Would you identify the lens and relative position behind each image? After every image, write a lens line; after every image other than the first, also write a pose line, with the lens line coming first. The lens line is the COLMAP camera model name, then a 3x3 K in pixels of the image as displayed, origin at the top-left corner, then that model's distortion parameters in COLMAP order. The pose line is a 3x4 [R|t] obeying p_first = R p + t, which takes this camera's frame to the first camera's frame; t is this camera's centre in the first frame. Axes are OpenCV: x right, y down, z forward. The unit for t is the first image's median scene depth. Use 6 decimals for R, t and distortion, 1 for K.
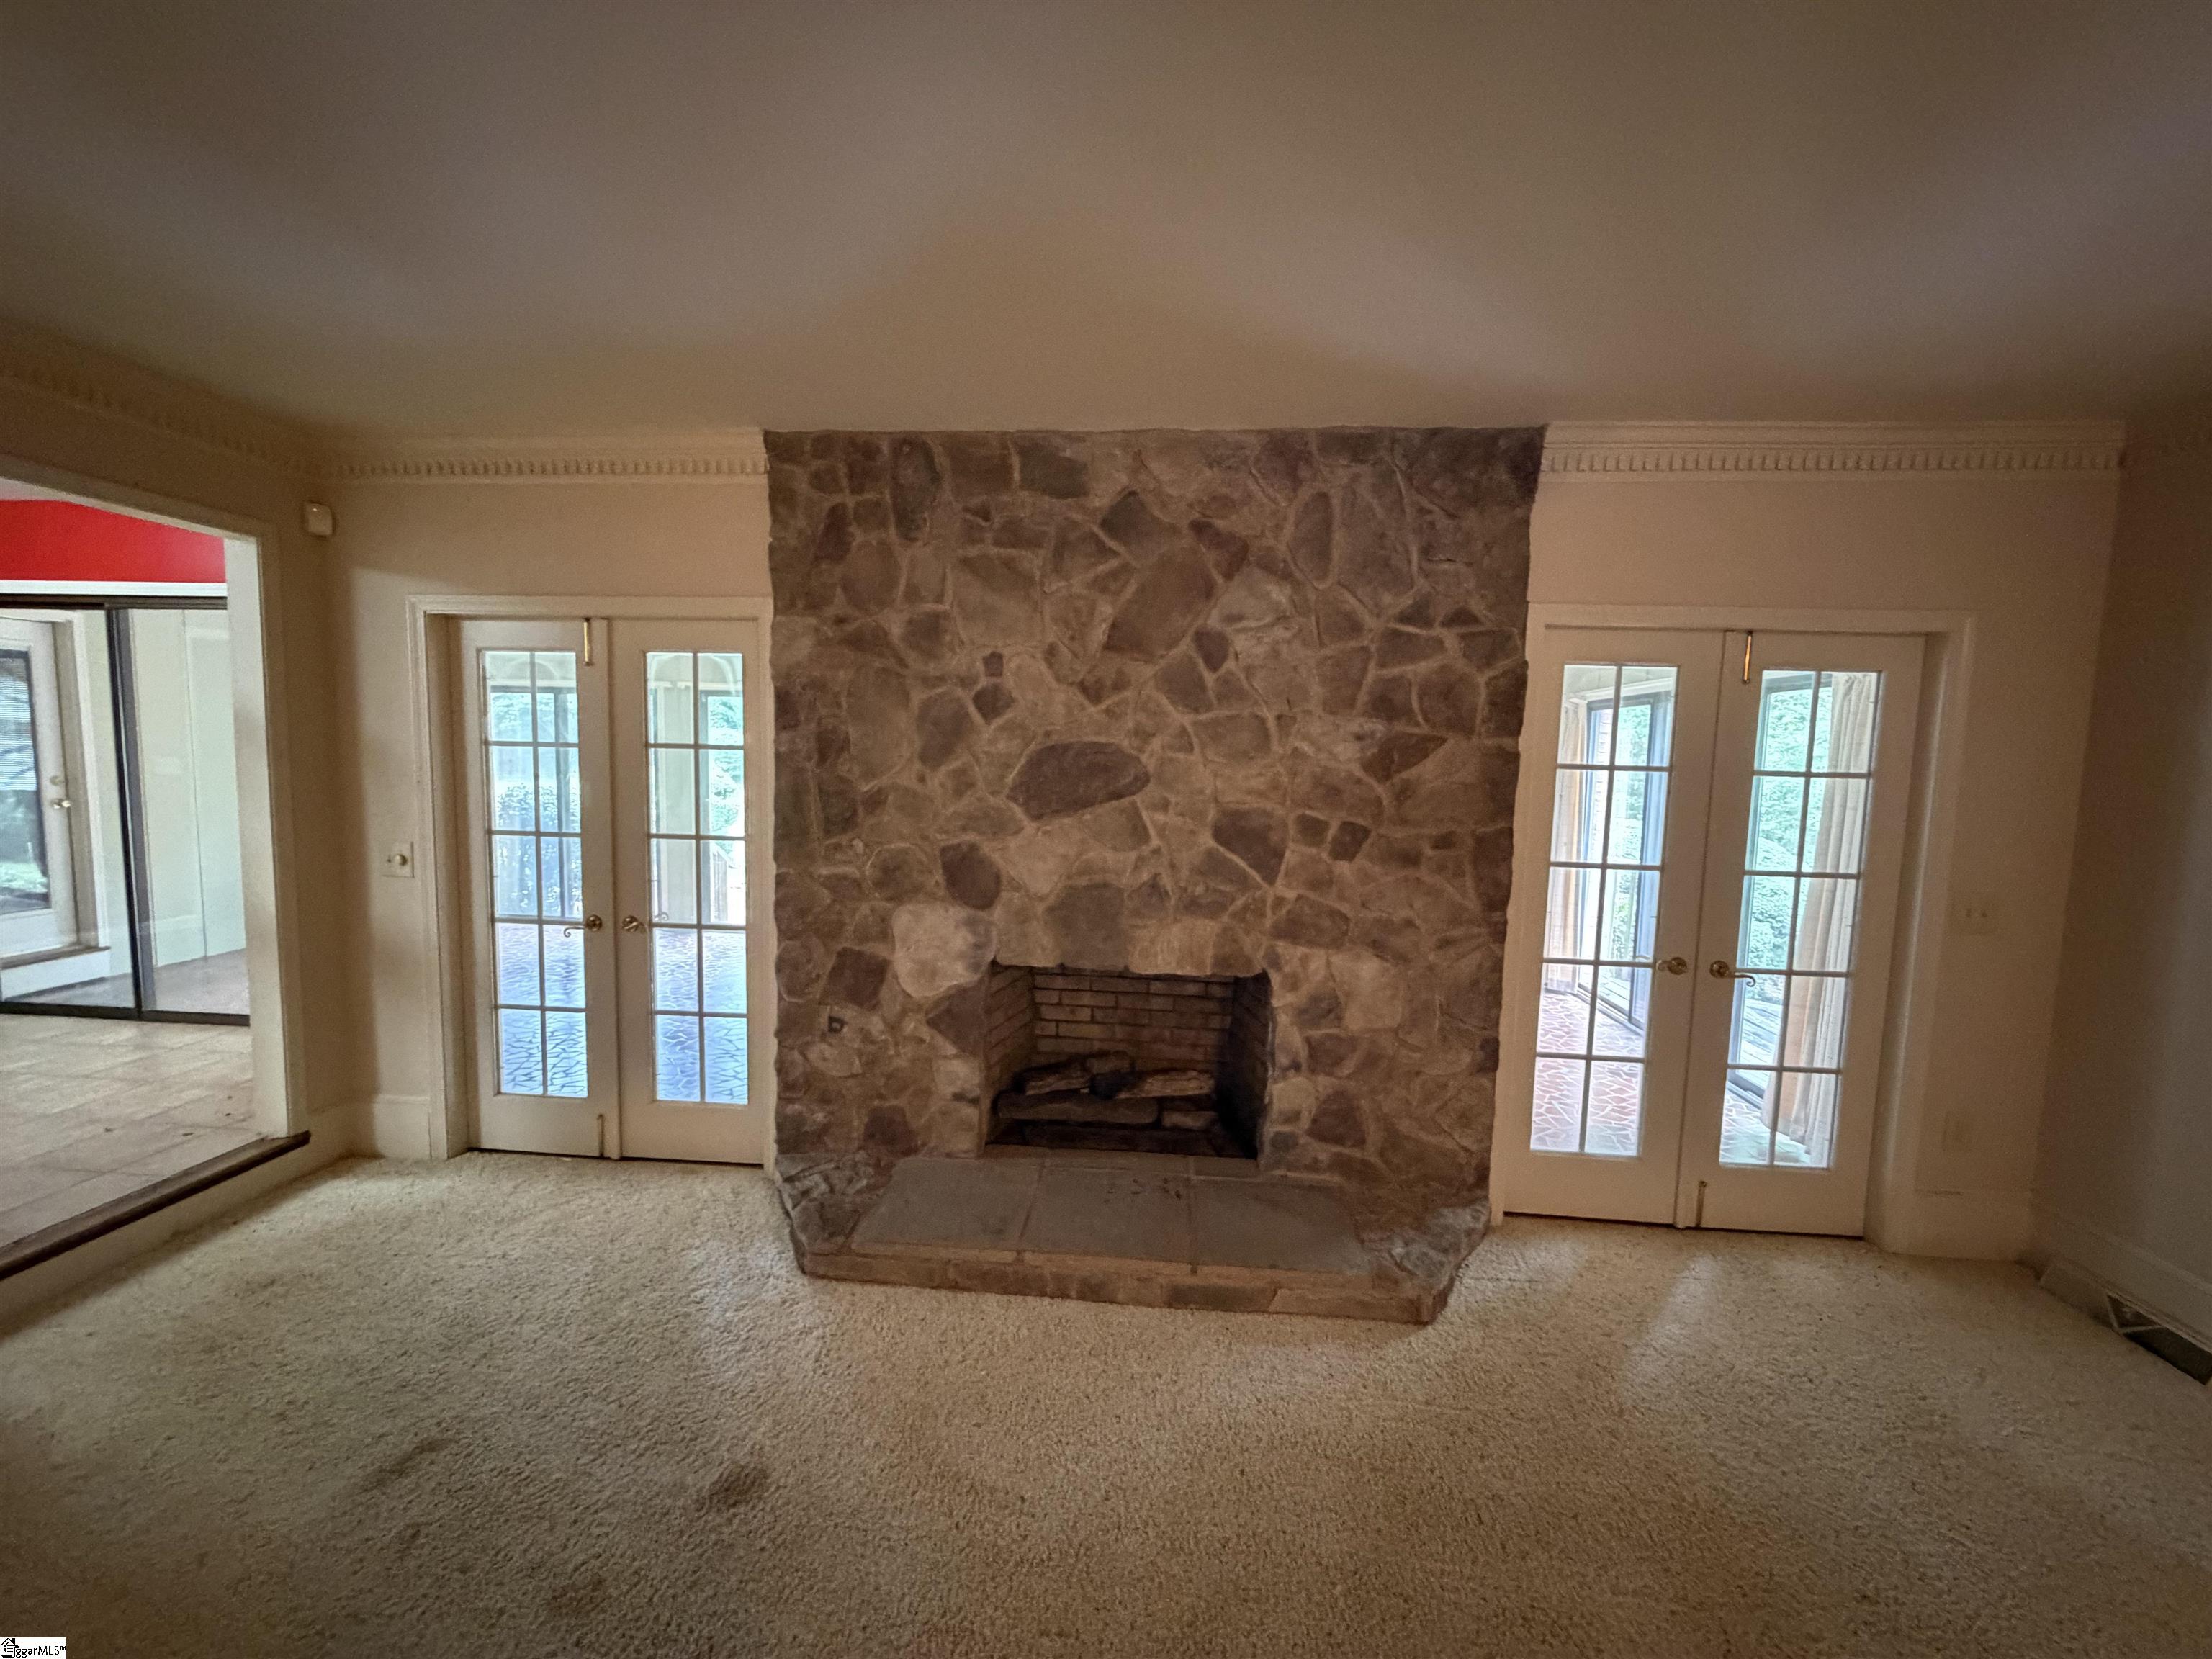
lens RADIAL K [[882.4, 0, 1109.9], [0, 882.4, 836.3], [0, 0, 1]] dist [0.001477, -0.000545]
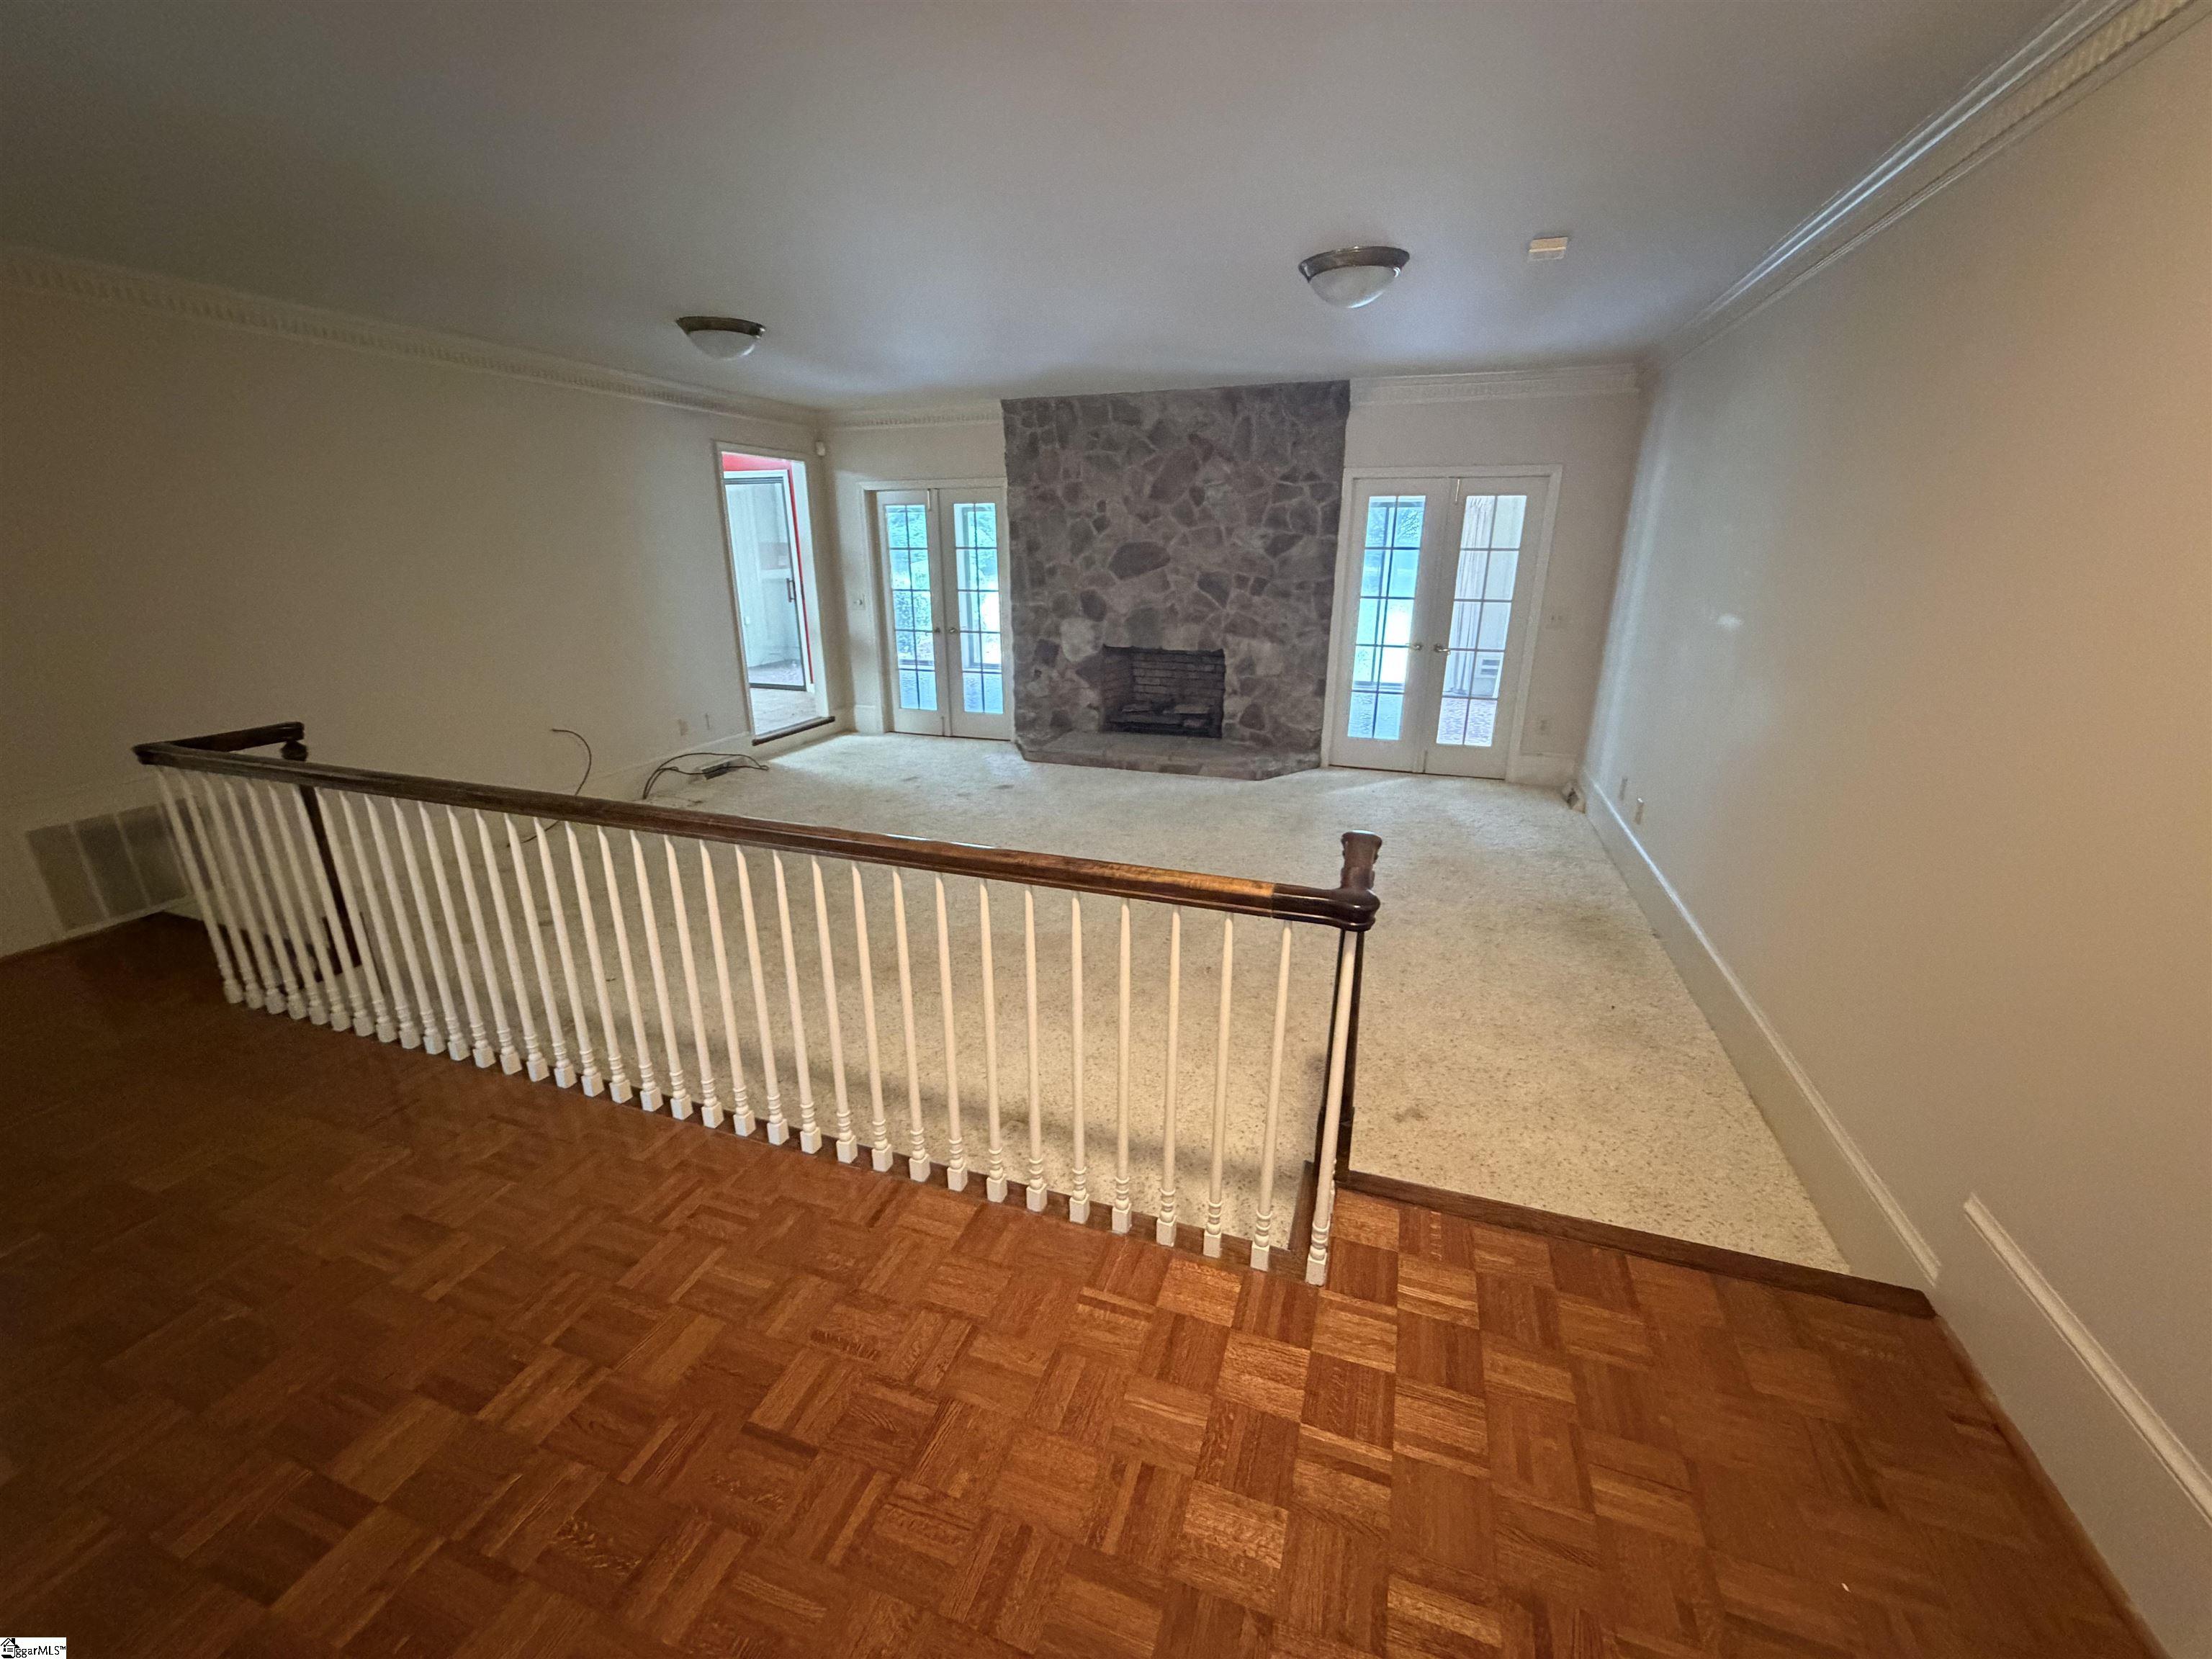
lens RADIAL K [[882.4, 0, 1101.3], [0, 882.4, 829.2], [0, 0, 1]] dist [0.001477, -0.000545]
pose [[0.966772, 0.054625, -0.249736, 0.462740], [0.003520, 0.973967, 0.226664, 0.091925], [0.255617, -0.220012, 0.941411, -1.258955]]
